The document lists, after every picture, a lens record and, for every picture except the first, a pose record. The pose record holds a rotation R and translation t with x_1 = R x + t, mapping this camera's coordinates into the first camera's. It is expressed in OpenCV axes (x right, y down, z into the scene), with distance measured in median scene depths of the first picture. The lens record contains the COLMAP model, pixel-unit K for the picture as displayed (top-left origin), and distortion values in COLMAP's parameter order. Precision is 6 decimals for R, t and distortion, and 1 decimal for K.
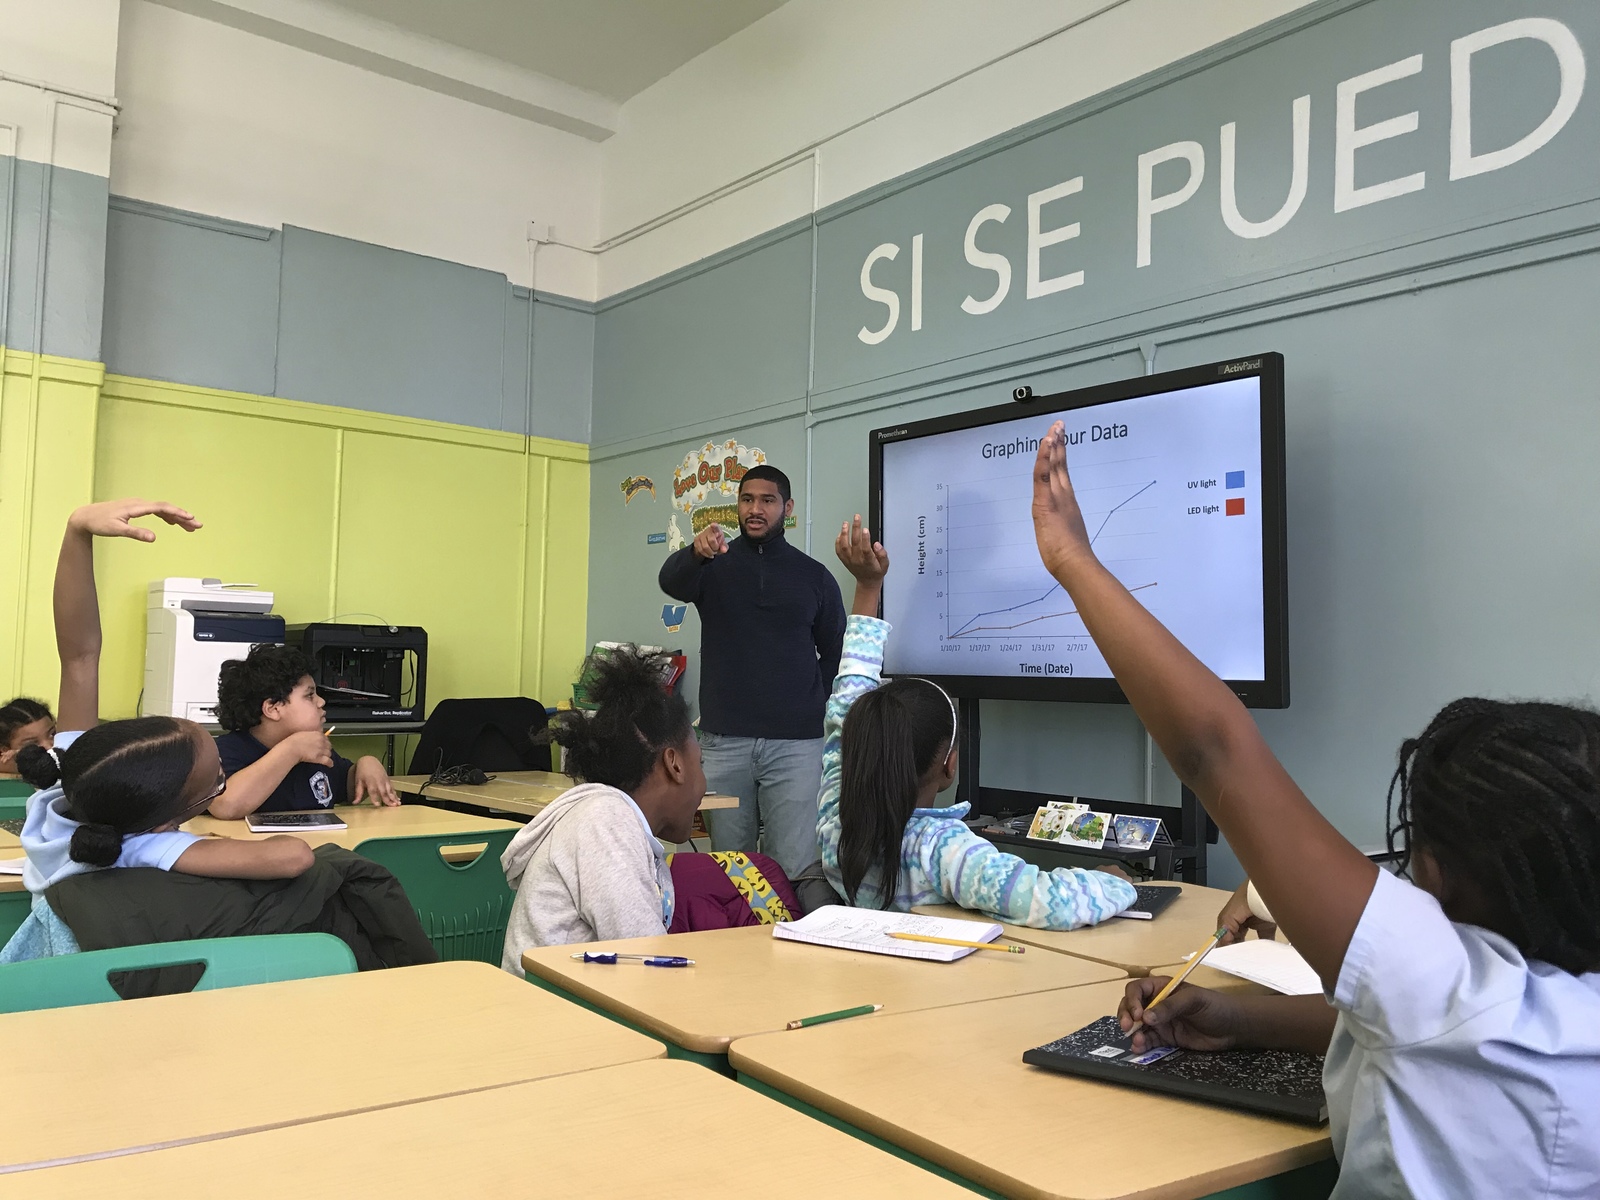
lens RADIAL K [[1325.8, 0, 793.8], [0, 1325.8, 616.3], [0, 0, 1]] dist [-0.008067, -0.012259]
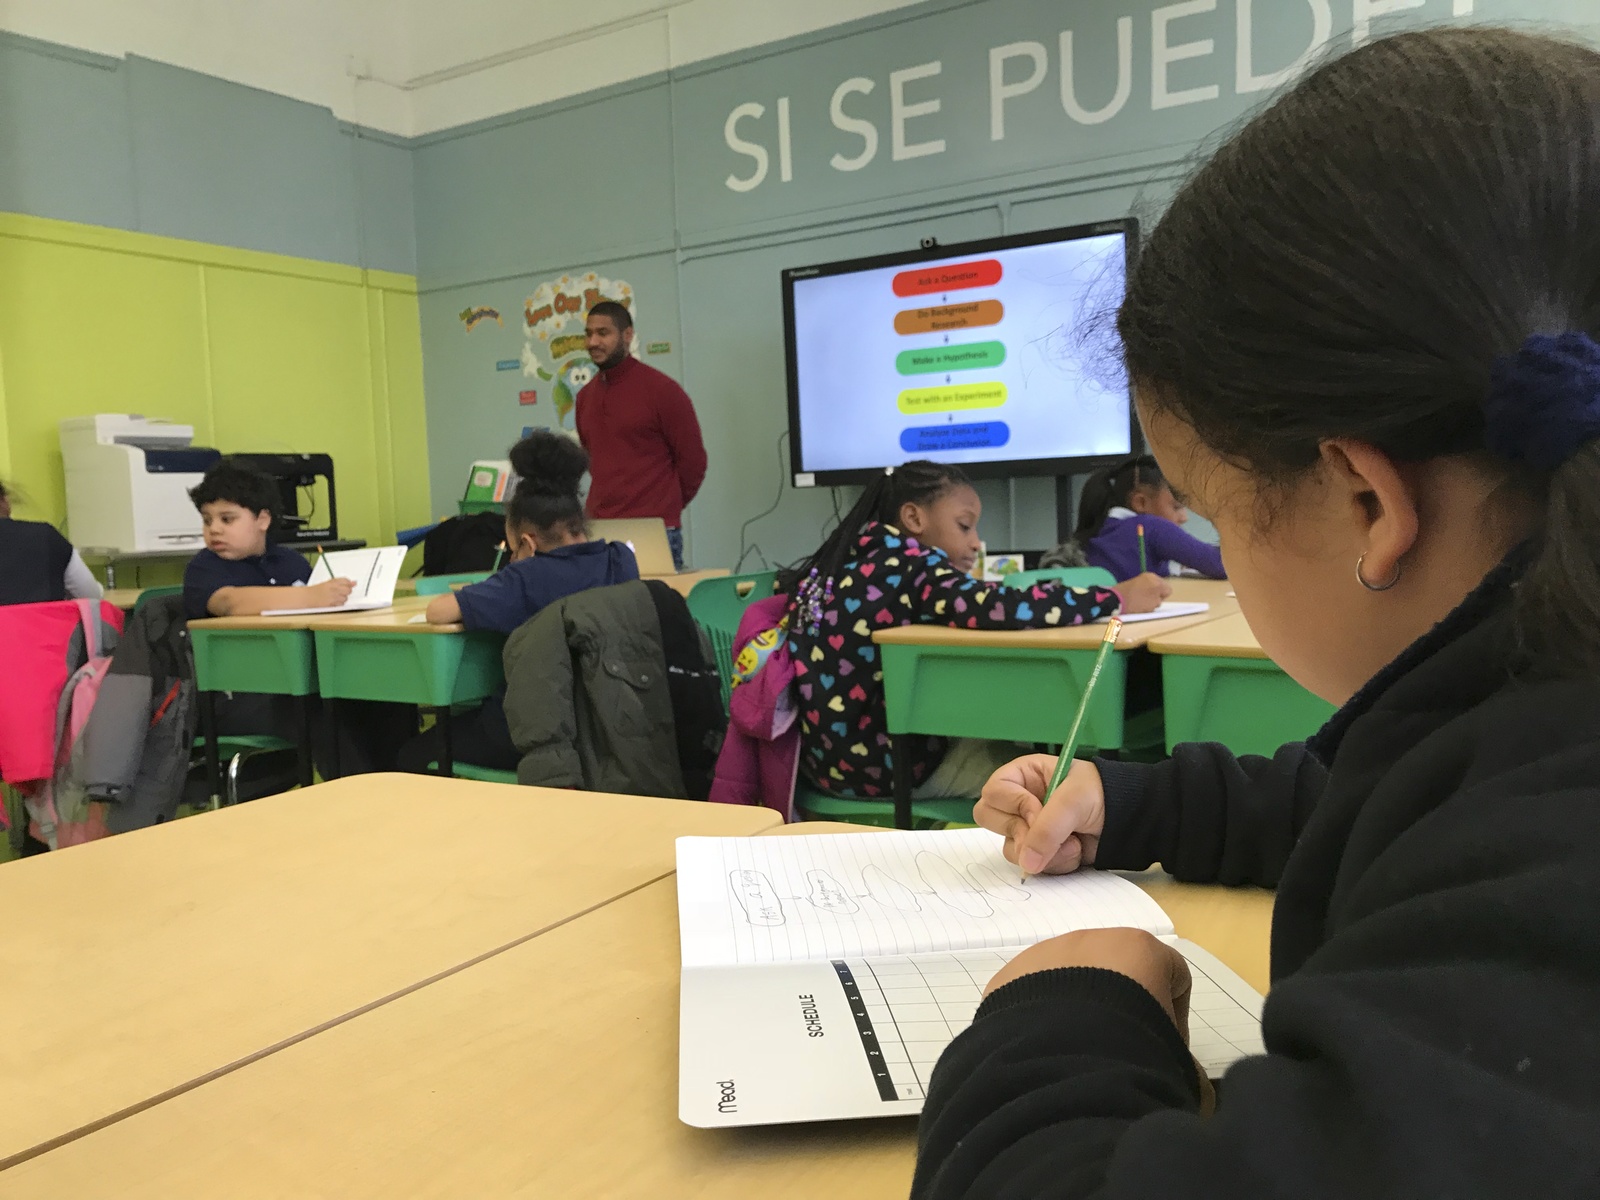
lens RADIAL K [[1345.6, 0, 806.8], [0, 1345.6, 610.7], [0, 0, 1]] dist [-0.019431, 0.001252]
pose [[0.942823, -0.084775, 0.322333, -0.292608], [0.043580, 0.990164, 0.132948, 0.006544], [-0.330434, -0.111299, 0.937244, -0.169426]]
